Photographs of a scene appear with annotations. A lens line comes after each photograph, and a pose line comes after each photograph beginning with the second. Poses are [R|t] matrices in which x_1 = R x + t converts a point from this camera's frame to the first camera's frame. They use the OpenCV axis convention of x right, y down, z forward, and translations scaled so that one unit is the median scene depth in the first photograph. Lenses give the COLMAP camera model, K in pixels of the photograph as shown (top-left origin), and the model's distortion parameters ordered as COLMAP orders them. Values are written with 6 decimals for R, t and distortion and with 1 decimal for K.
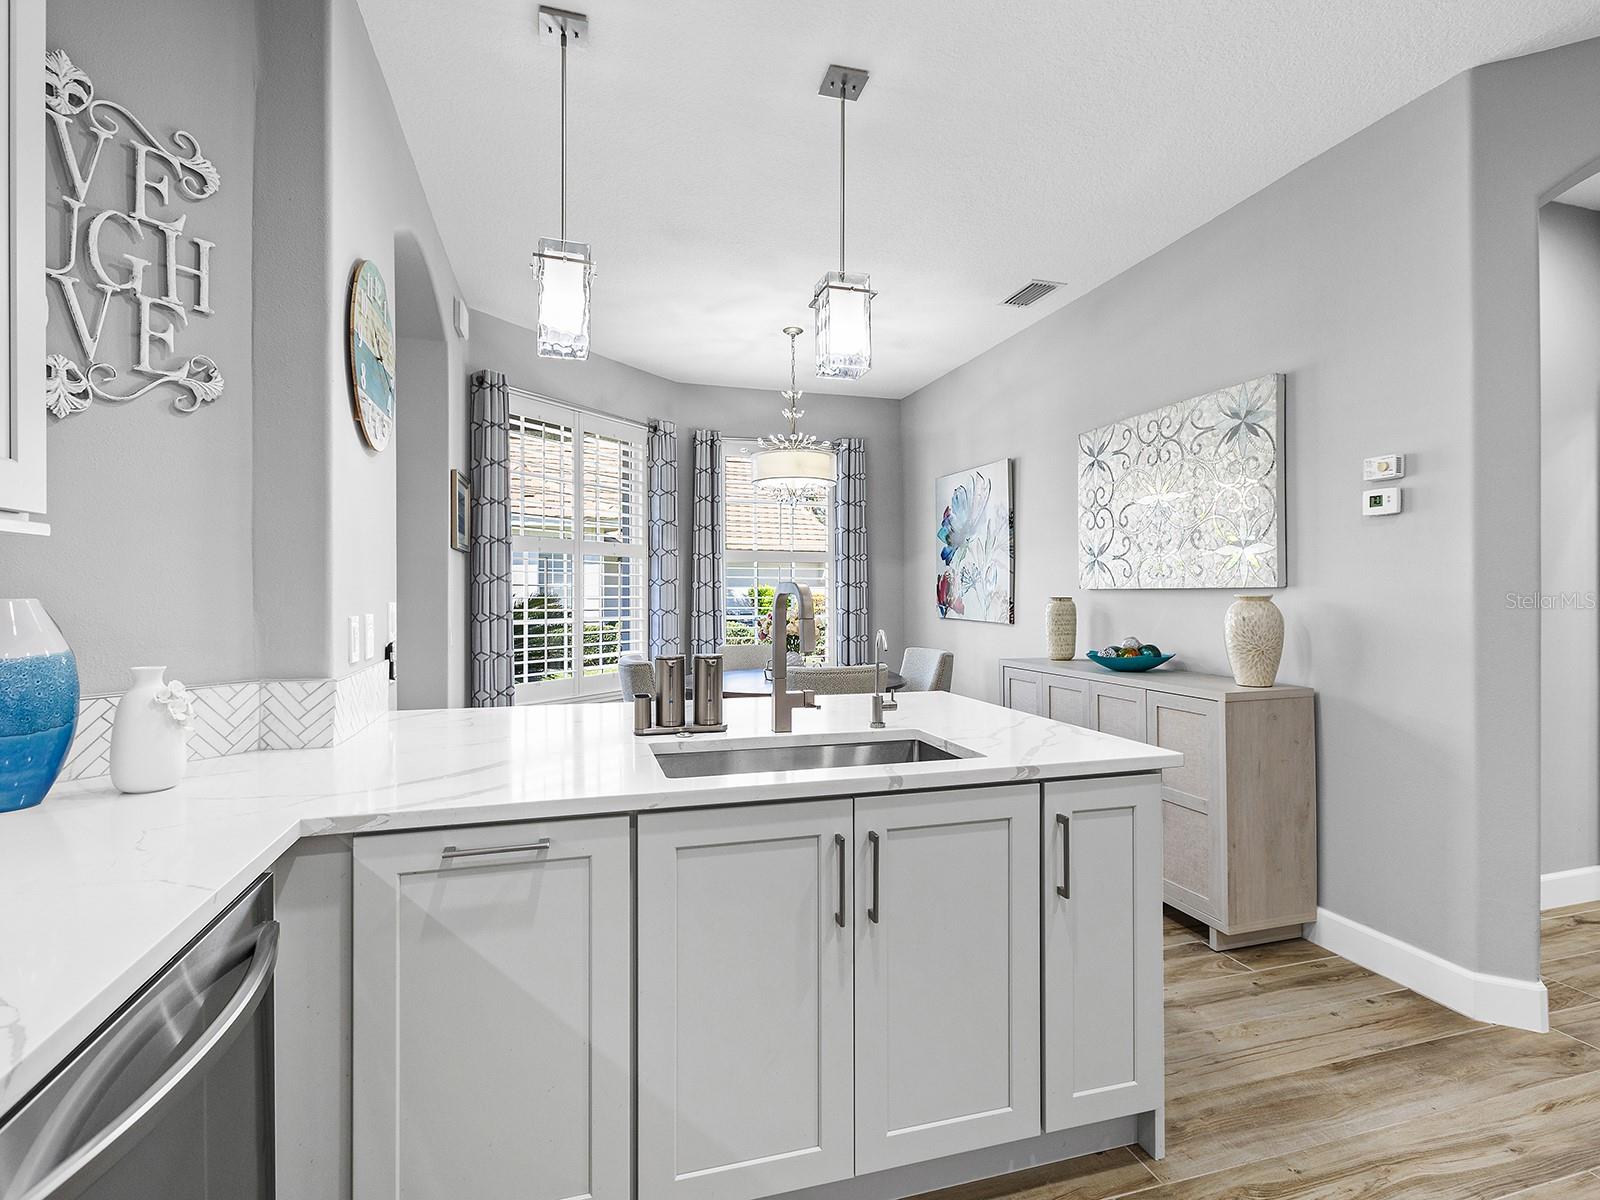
lens RADIAL K [[812.5, 0, 807.8], [0, 812.5, 595.1], [0, 0, 1]] dist [-0.002179, 0.001043]
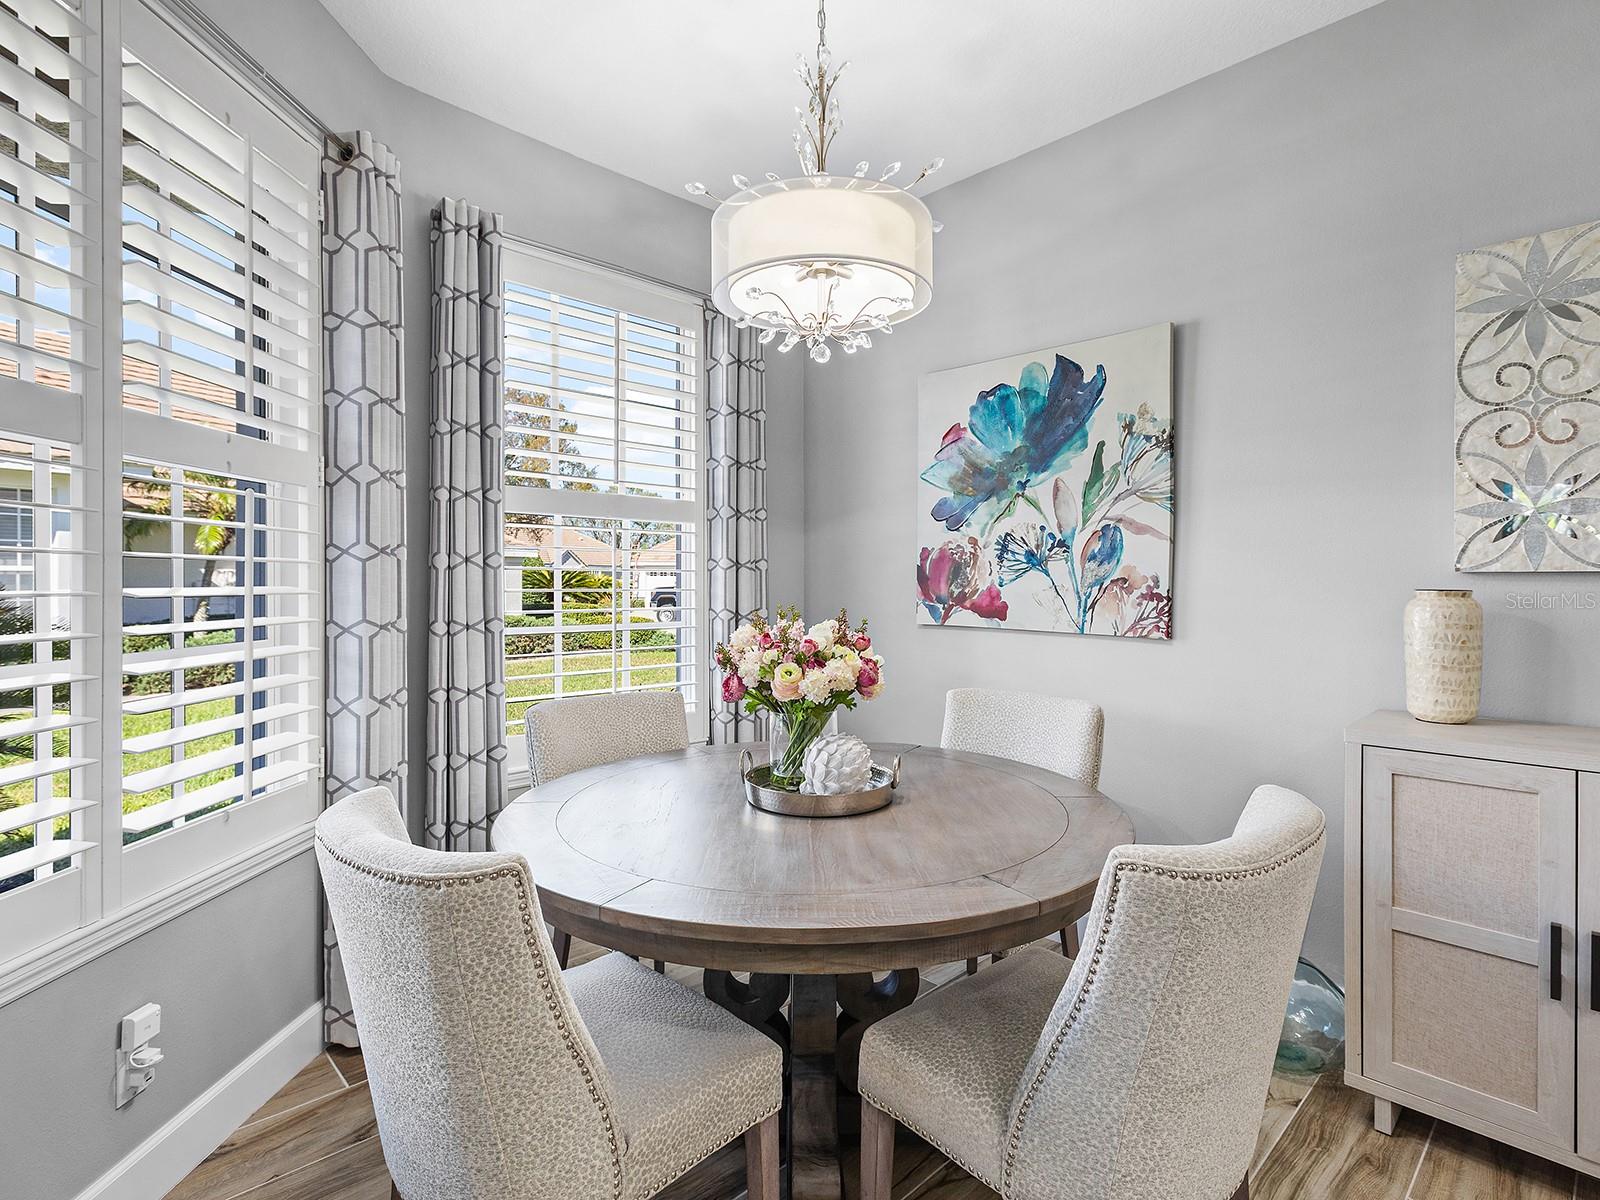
lens RADIAL K [[800.6, 0, 804.4], [0, 800.6, 588.3], [0, 0, 1]] dist [-0.001563, 0.000624]
pose [[0.883360, -0.003222, 0.468685, -0.173791], [0.000238, 0.999979, 0.006425, -0.000680], [-0.468696, -0.005564, 0.883342, 0.561133]]
